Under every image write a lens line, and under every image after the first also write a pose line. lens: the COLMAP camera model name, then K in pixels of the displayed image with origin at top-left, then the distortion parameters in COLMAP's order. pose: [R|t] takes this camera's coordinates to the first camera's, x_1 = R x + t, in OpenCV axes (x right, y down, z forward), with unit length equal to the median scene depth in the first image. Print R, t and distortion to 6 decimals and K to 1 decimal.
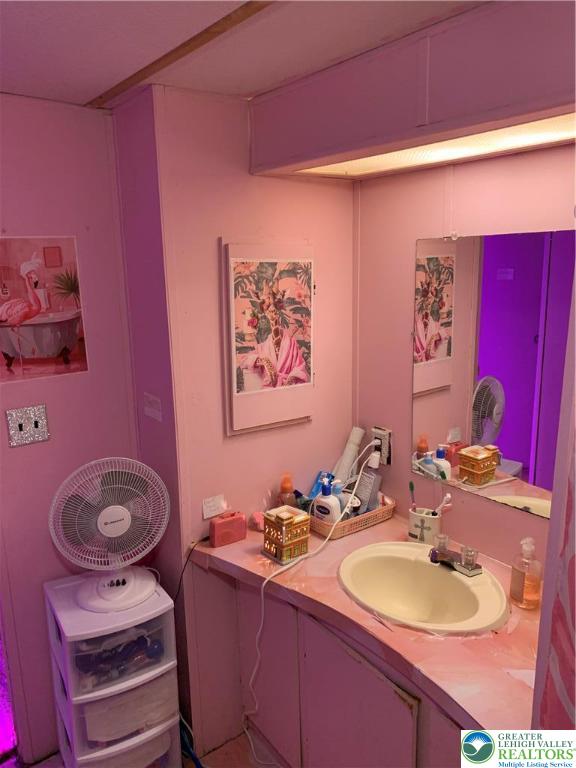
lens RADIAL K [[598.0, 0, 285.8], [0, 598.0, 385.1], [0, 0, 1]] dist [0.007980, -0.006399]
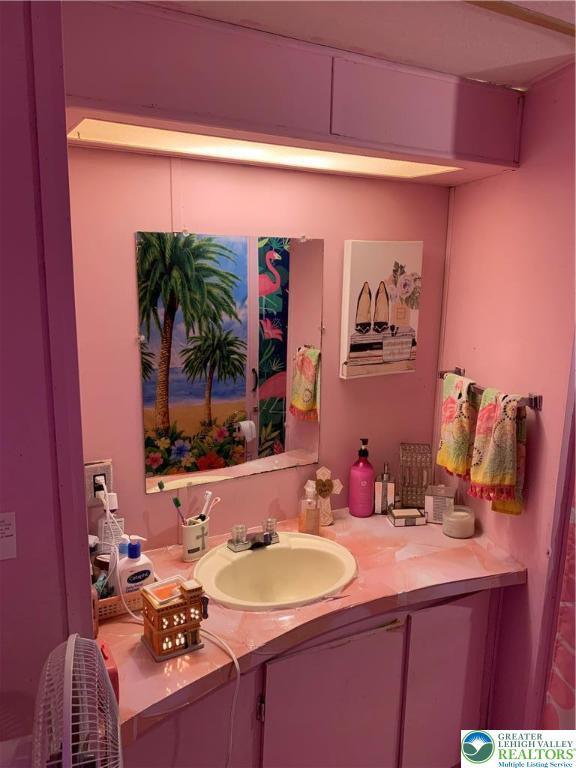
lens RADIAL K [[598.0, 0, 285.9], [0, 598.0, 382.3], [0, 0, 1]] dist [0.007980, -0.006399]
pose [[0.121112, -0.166163, 0.978633, -0.697321], [0.187043, 0.972049, 0.141898, -0.118819], [-0.974857, 0.165861, 0.148806, 0.736629]]
